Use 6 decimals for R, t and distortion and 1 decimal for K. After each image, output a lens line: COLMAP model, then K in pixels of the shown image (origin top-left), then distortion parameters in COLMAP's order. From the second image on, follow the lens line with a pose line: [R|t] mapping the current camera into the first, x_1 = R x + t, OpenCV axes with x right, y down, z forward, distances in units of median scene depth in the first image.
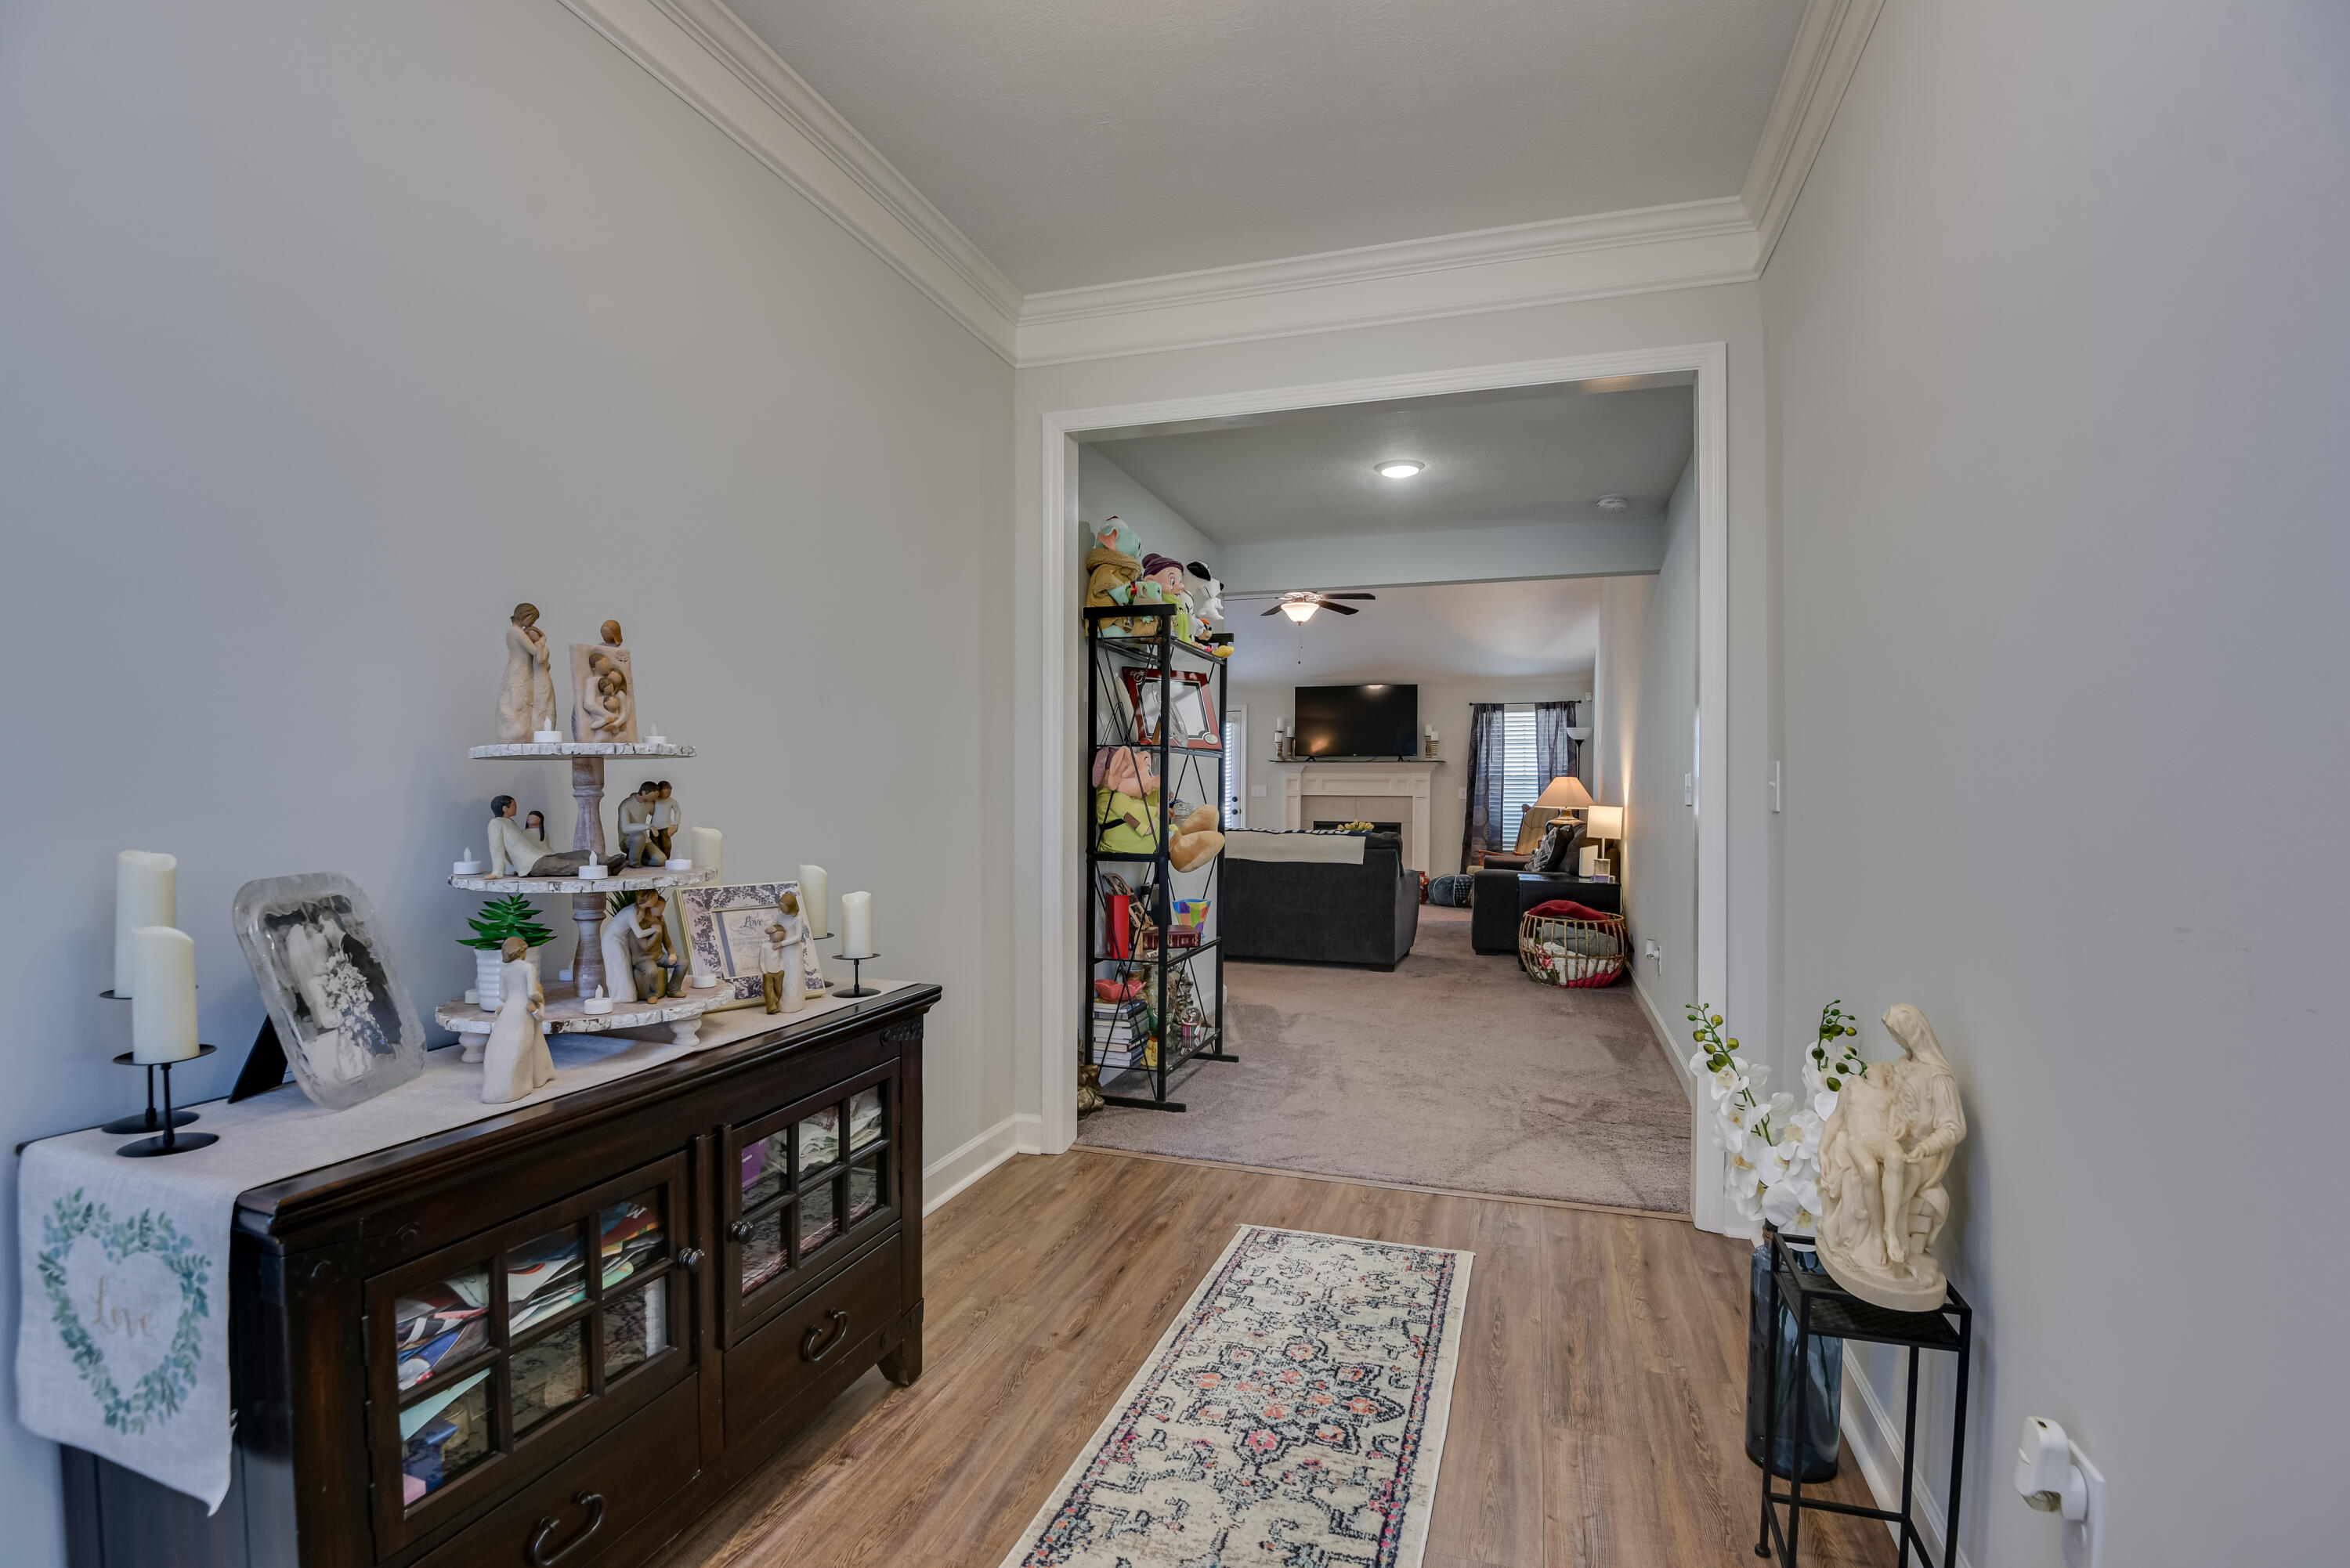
lens RADIAL K [[1087.8, 0, 1164.4], [0, 1087.8, 792.0], [0, 0, 1]] dist [-0.000690, -0.026058]
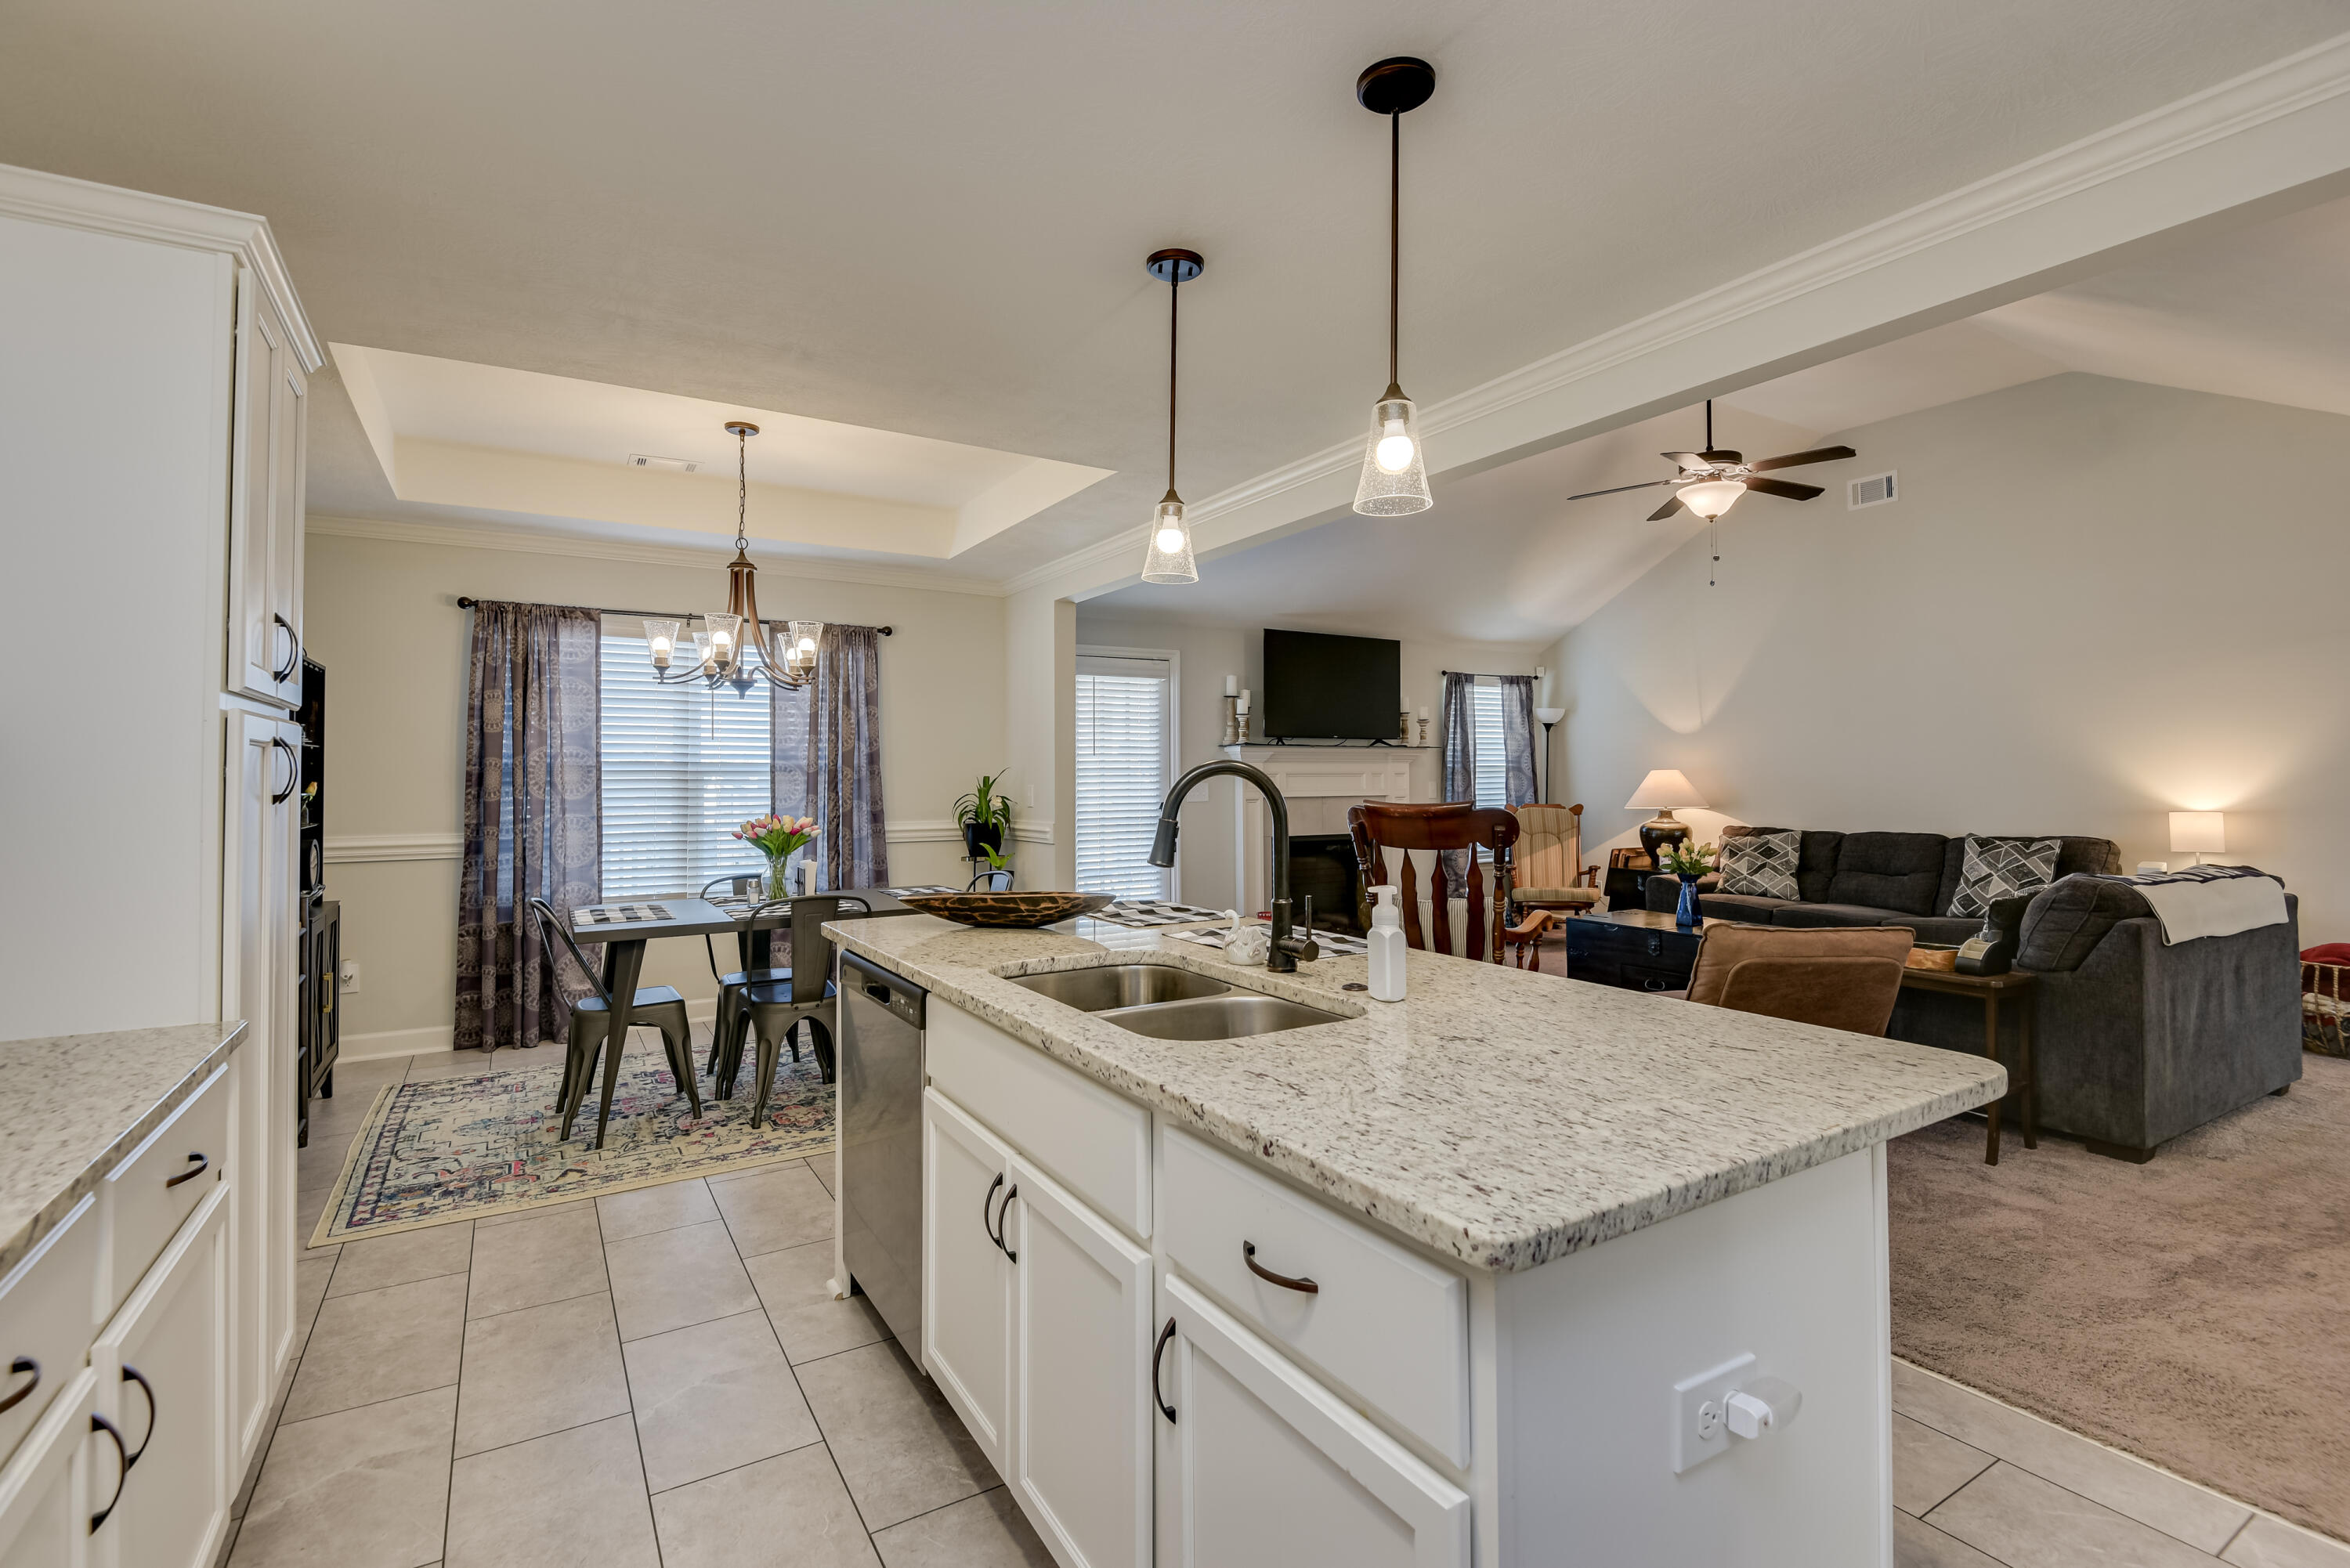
lens RADIAL K [[1071.0, 0, 1173.2], [0, 1071.0, 742.5], [0, 0, 1]] dist [0.022543, -0.019127]
pose [[0.639321, 0.014290, 0.768807, -0.415486], [0.009948, 0.999590, -0.026852, -0.013974], [-0.768875, 0.024815, 0.638917, 0.671155]]
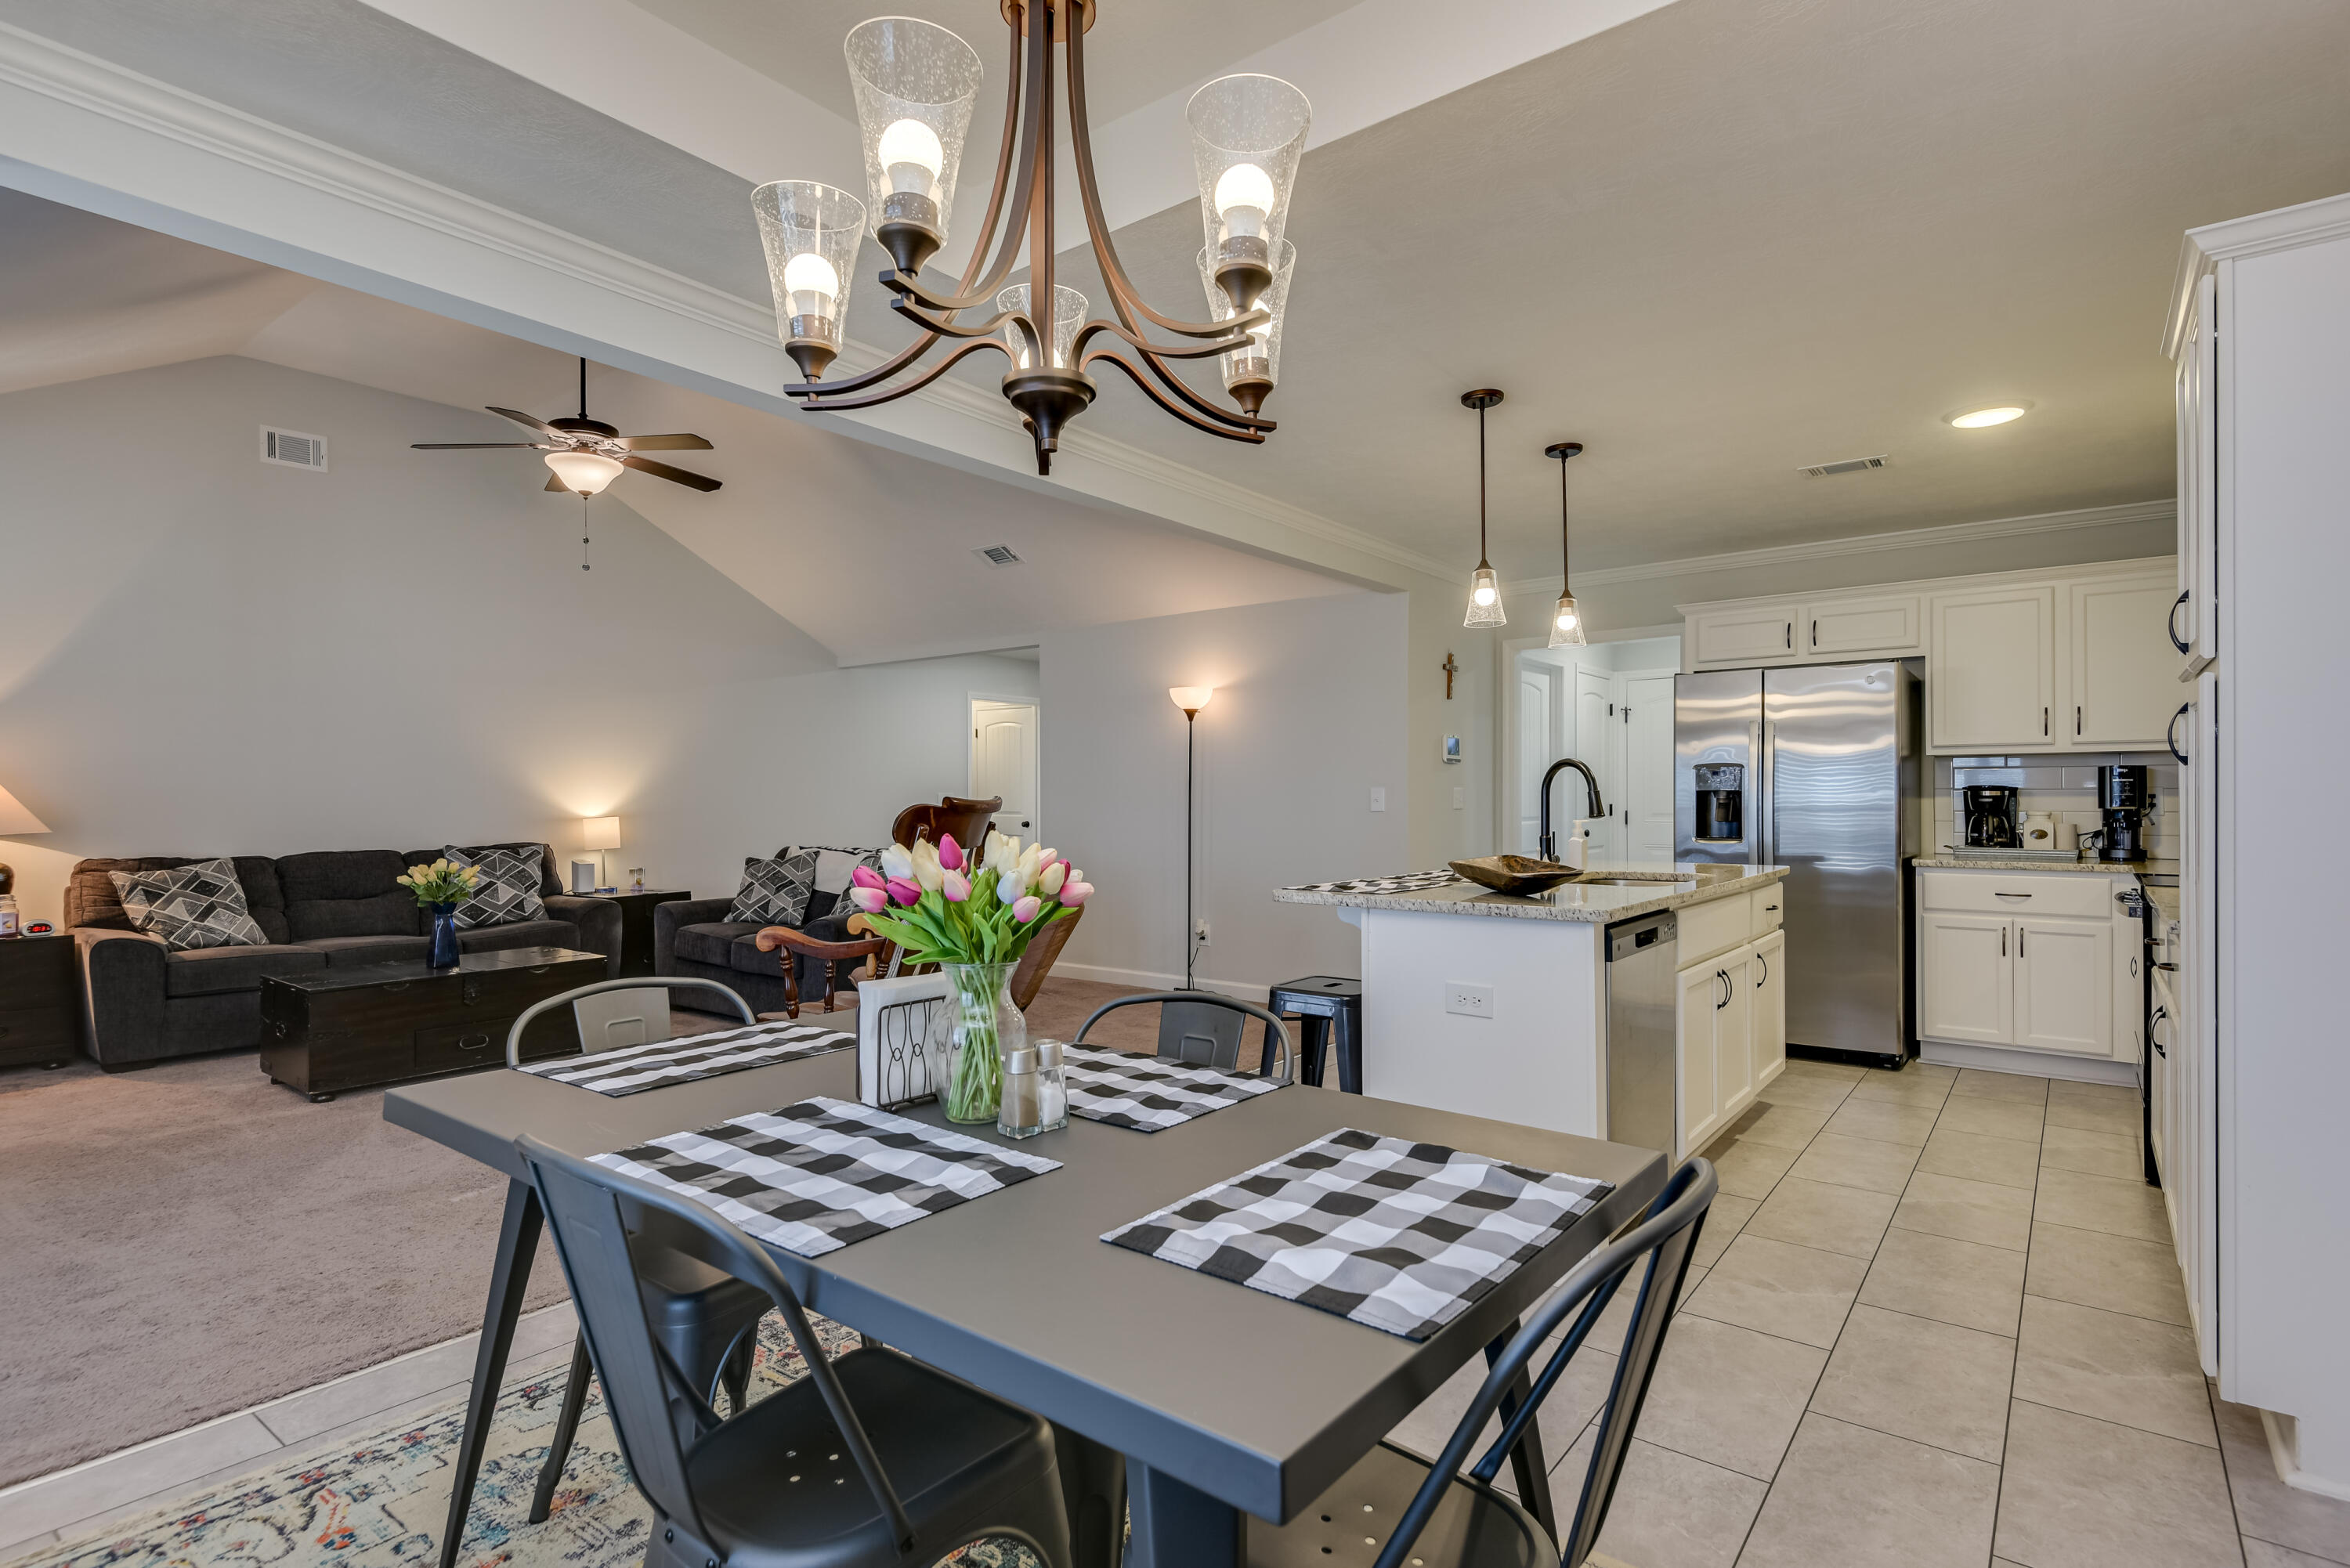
lens RADIAL K [[1141.7, 0, 1183.7], [0, 1141.7, 792.6], [0, 0, 1]] dist [0.042663, -0.023346]
pose [[-0.946944, -0.001230, 0.321398, -0.272690], [-0.001695, 0.999998, -0.001165, -0.004984], [-0.321396, -0.001648, -0.946944, 1.144292]]
